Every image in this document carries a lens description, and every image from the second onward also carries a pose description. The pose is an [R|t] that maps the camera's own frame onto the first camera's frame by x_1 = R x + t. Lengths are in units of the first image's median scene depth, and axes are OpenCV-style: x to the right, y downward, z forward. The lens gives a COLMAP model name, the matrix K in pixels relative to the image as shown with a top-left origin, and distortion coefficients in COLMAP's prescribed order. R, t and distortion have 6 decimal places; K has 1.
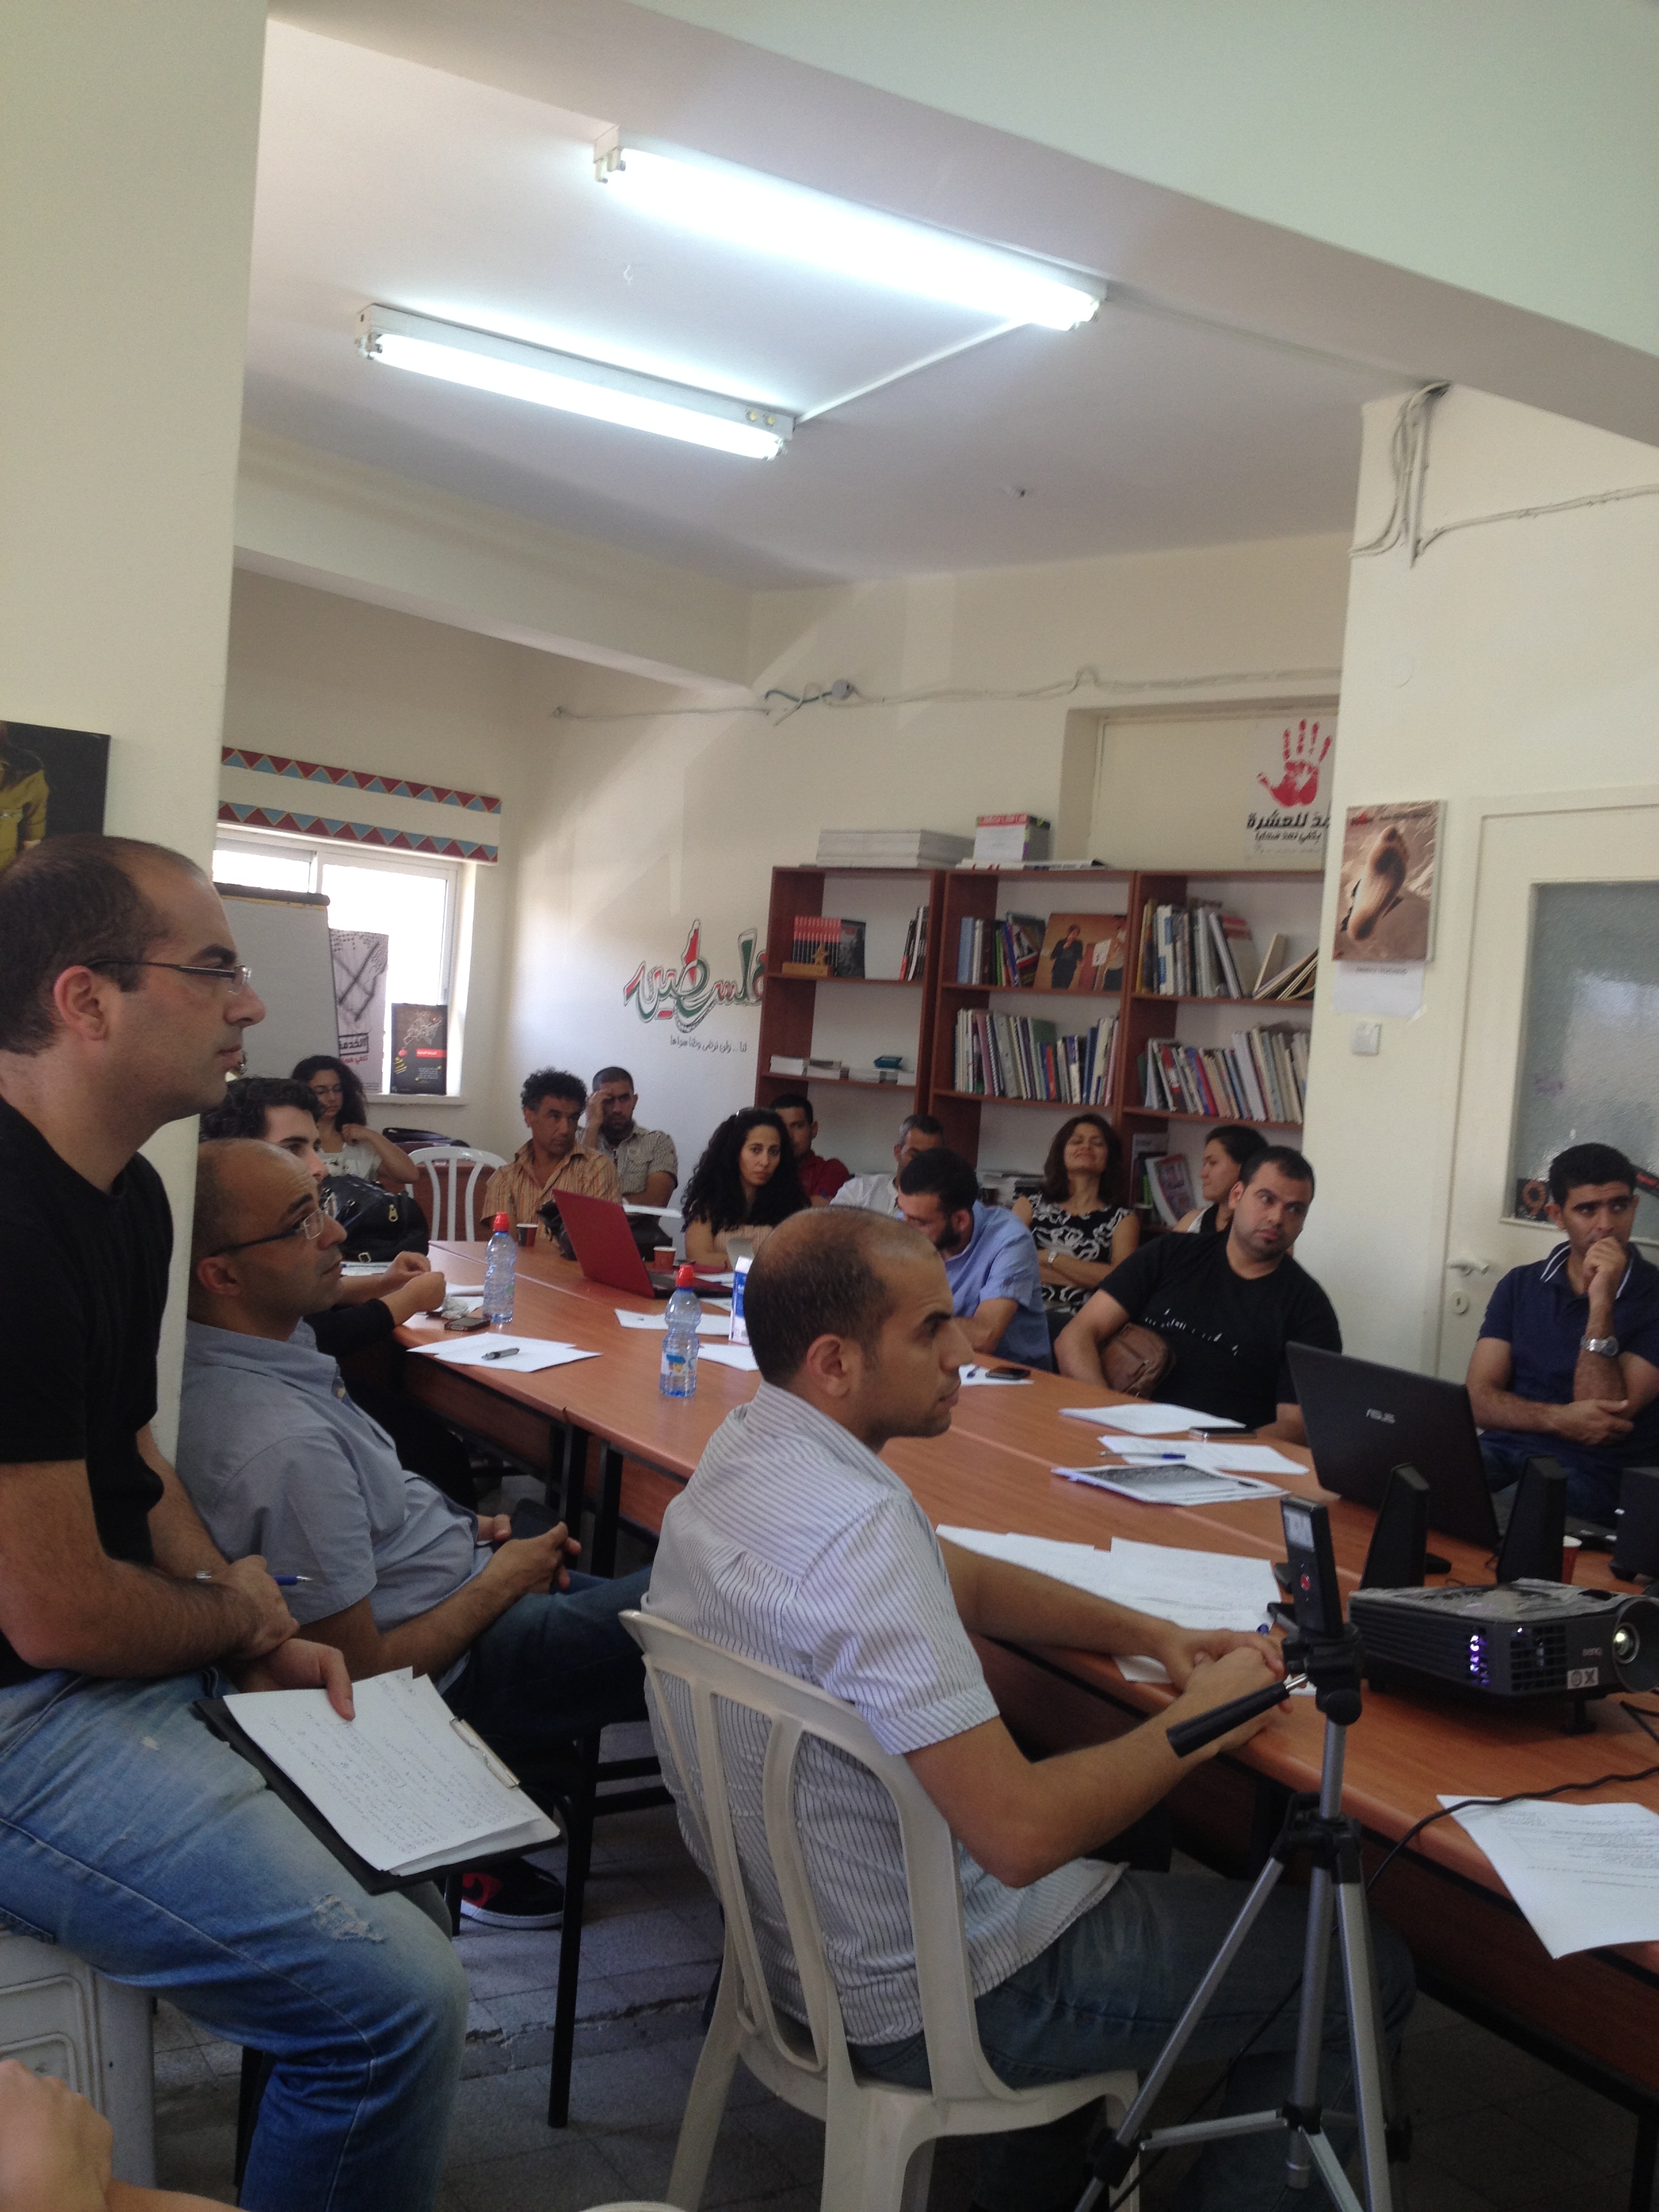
lens RADIAL K [[2064.7, 0, 816.4], [0, 2064.7, 1123.3], [0, 0, 1]] dist [0.037876, 0.000000]
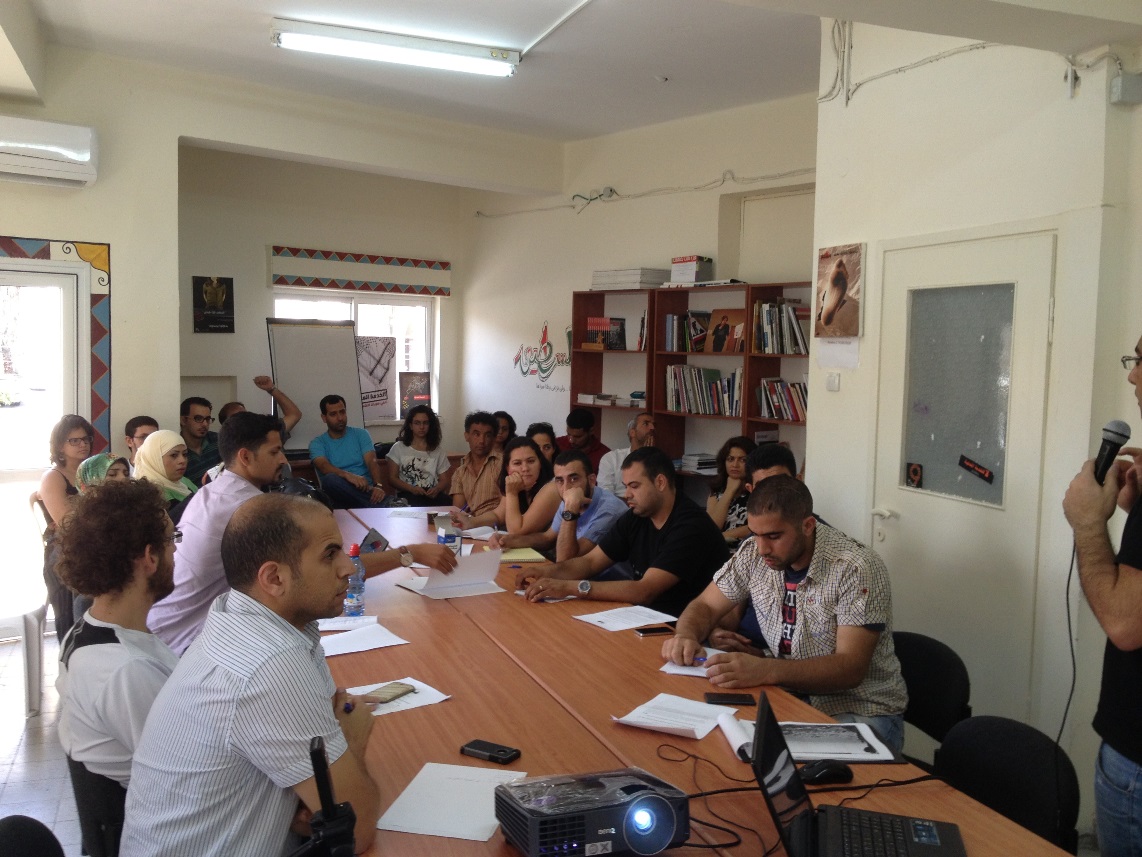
lens RADIAL K [[1066.0, 0, 568.7], [0, 1066.0, 433.3], [0, 0, 1]] dist [0.037876, 0.000000]
pose [[0.983782, -0.040824, -0.174662, 0.150528], [0.045424, 0.998716, 0.022420, -0.021035], [0.173522, -0.029990, 0.984373, 0.059188]]
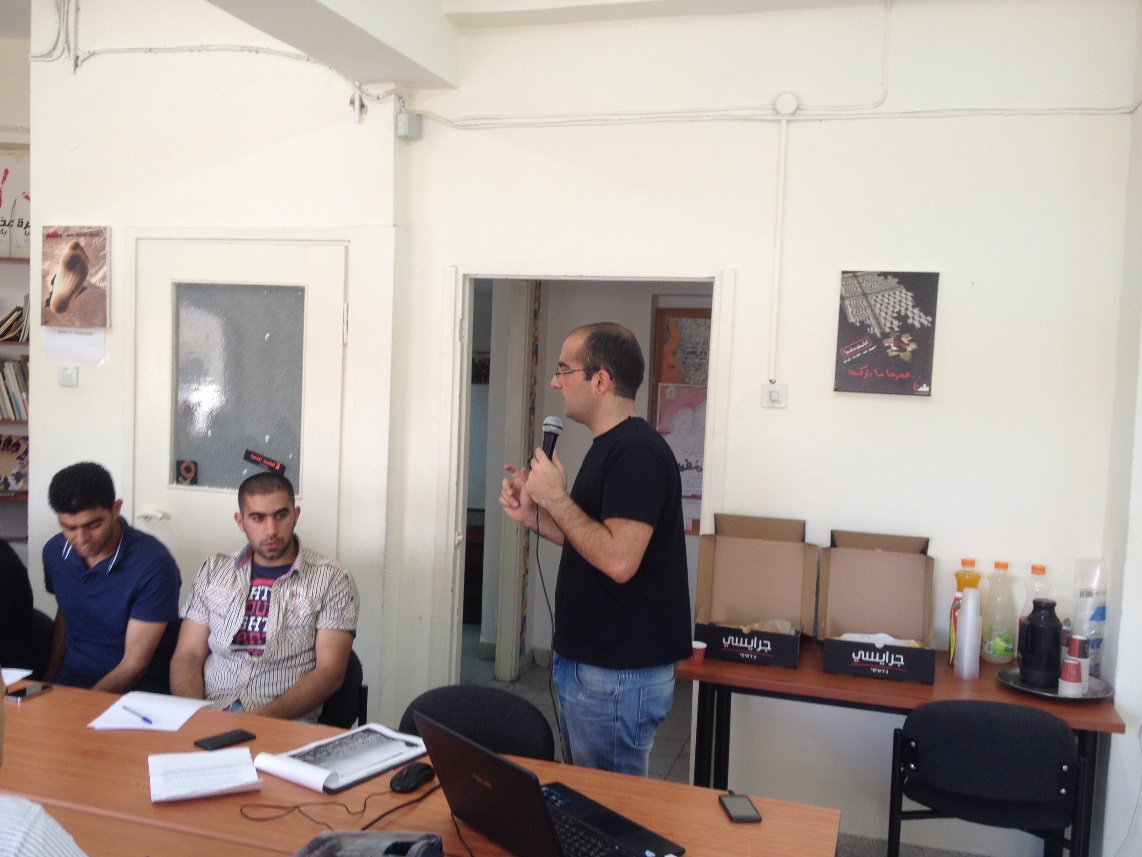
lens RADIAL K [[1066.0, 0, 565.5], [0, 1066.0, 411.2], [0, 0, 1]] dist [0.037876, 0.000000]
pose [[0.741881, -0.079462, 0.665806, 0.001287], [0.044441, 0.996597, 0.069422, -0.040292], [-0.669057, -0.021914, 0.742888, 0.108263]]
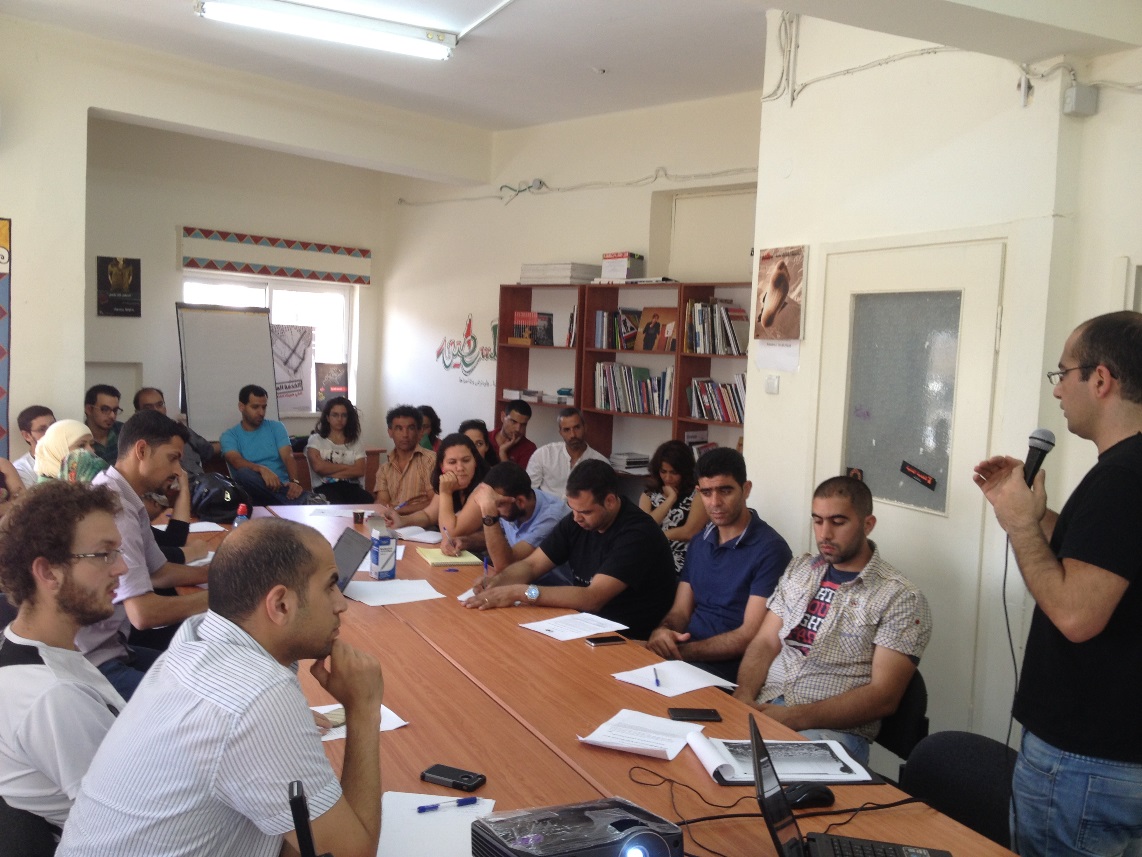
lens RADIAL K [[1066.0, 0, 571.4], [0, 1066.0, 435.1], [0, 0, 1]] dist [0.037876, 0.000000]
pose [[0.996171, -0.023069, -0.084324, 0.128644], [0.025992, 0.999093, 0.033732, -0.024659], [0.083469, -0.035795, 0.995867, 0.074825]]
